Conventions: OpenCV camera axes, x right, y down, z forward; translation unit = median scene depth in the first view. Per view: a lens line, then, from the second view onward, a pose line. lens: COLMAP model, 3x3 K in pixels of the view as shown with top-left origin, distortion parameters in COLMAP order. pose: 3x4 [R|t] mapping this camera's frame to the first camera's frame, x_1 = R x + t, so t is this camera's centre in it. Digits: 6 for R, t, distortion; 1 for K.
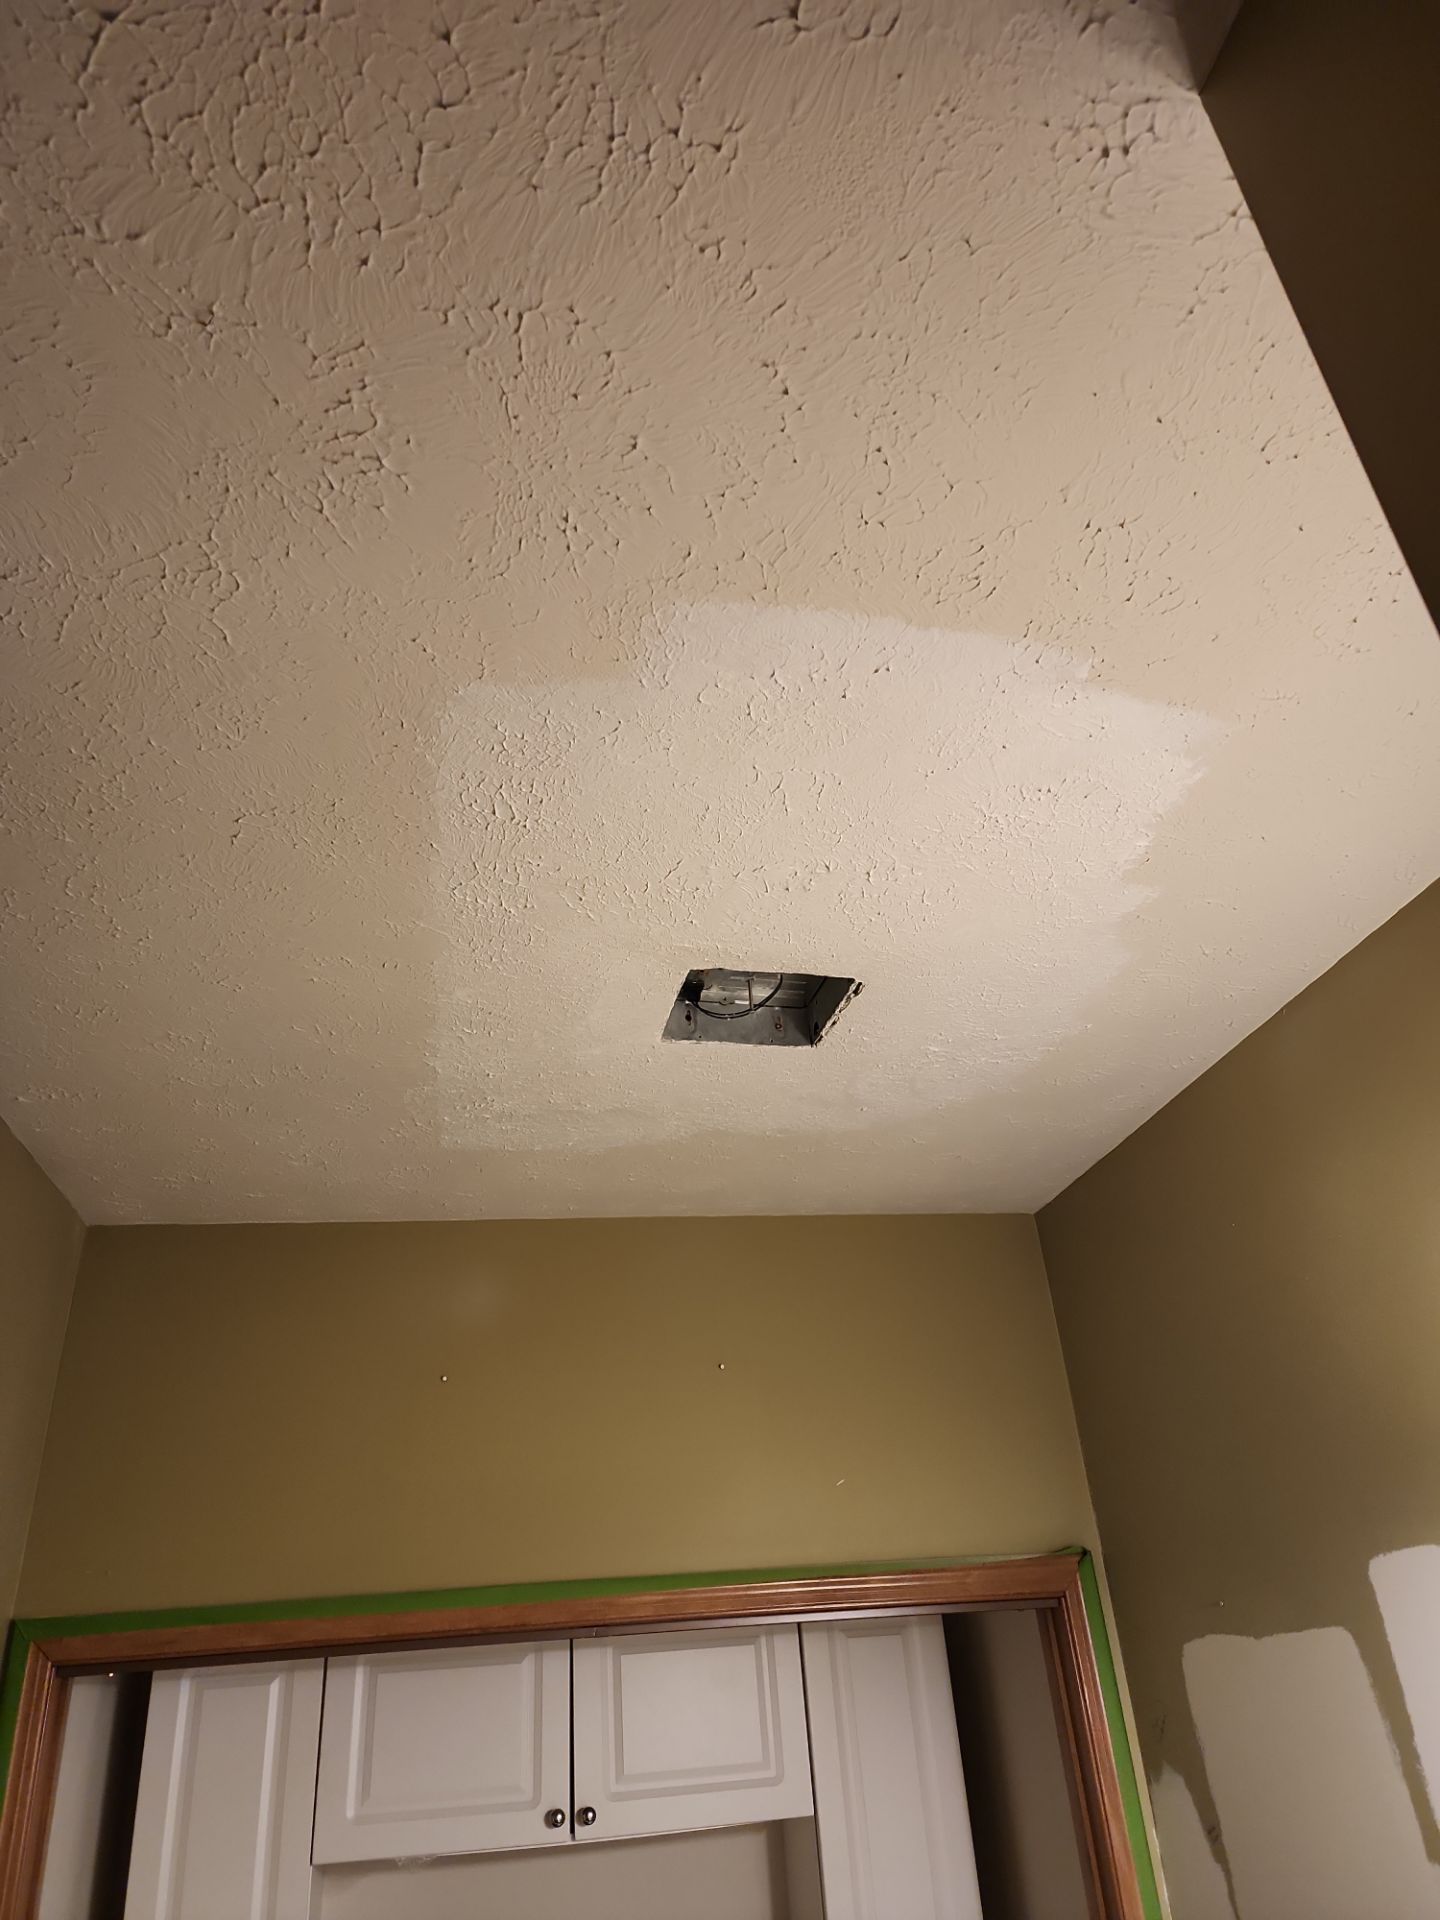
lens RADIAL K [[1285.2, 0, 734.7], [0, 1285.2, 927.6], [0, 0, 1]] dist [0.056457, -0.055839]
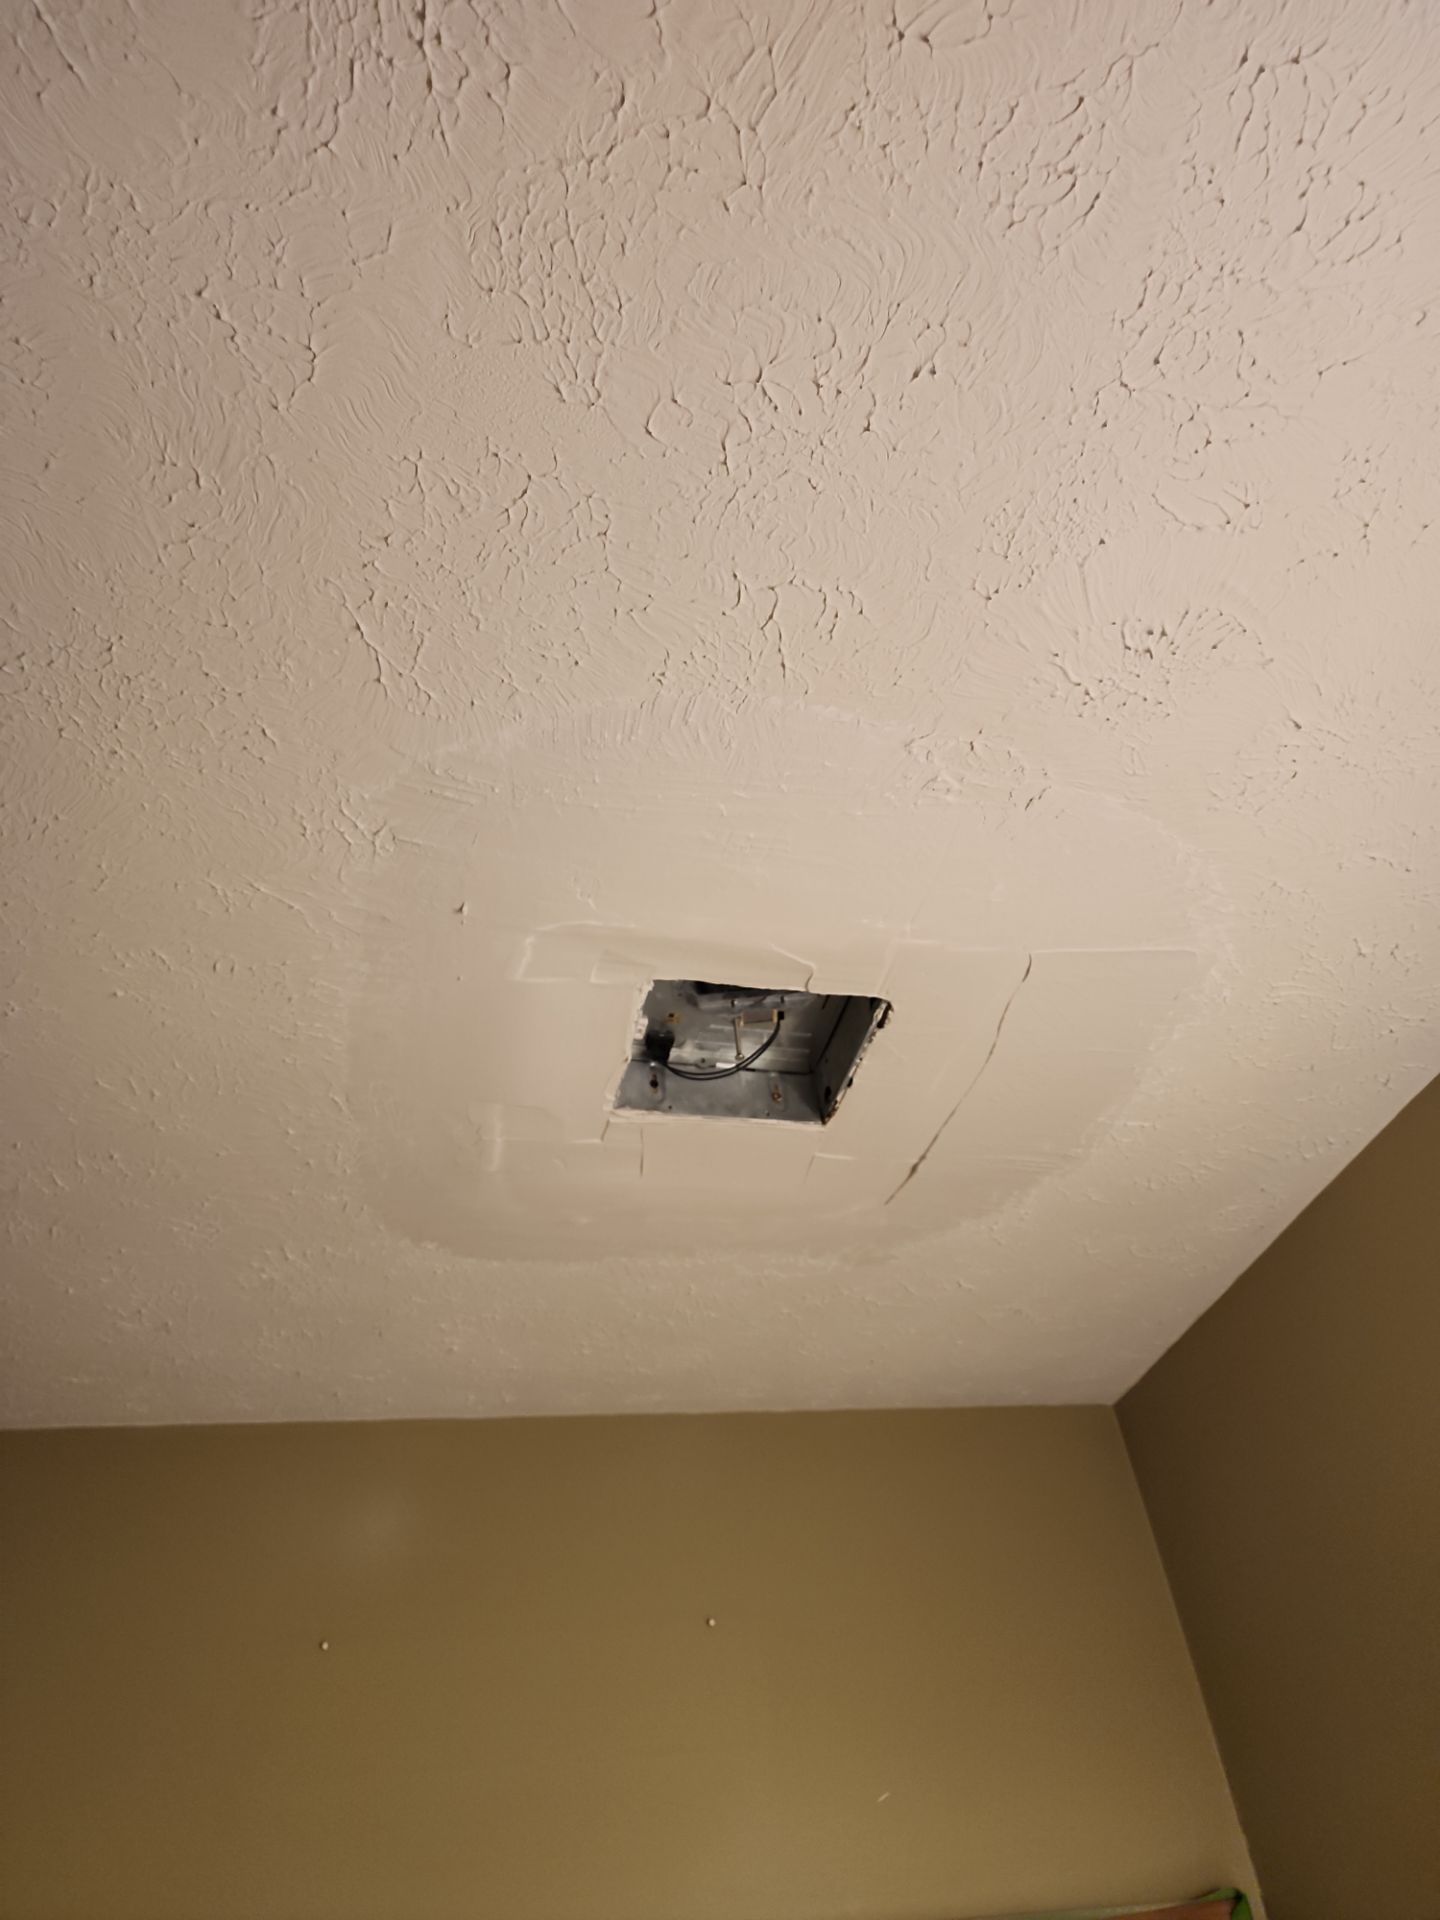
lens RADIAL K [[1285.2, 0, 720.7], [0, 1285.2, 916.9], [0, 0, 1]] dist [0.056457, -0.055839]
pose [[0.999821, -0.018747, 0.002644, 0.001731], [0.018885, 0.977660, -0.209341, 0.109328], [0.001340, 0.209354, 0.977839, 0.213192]]
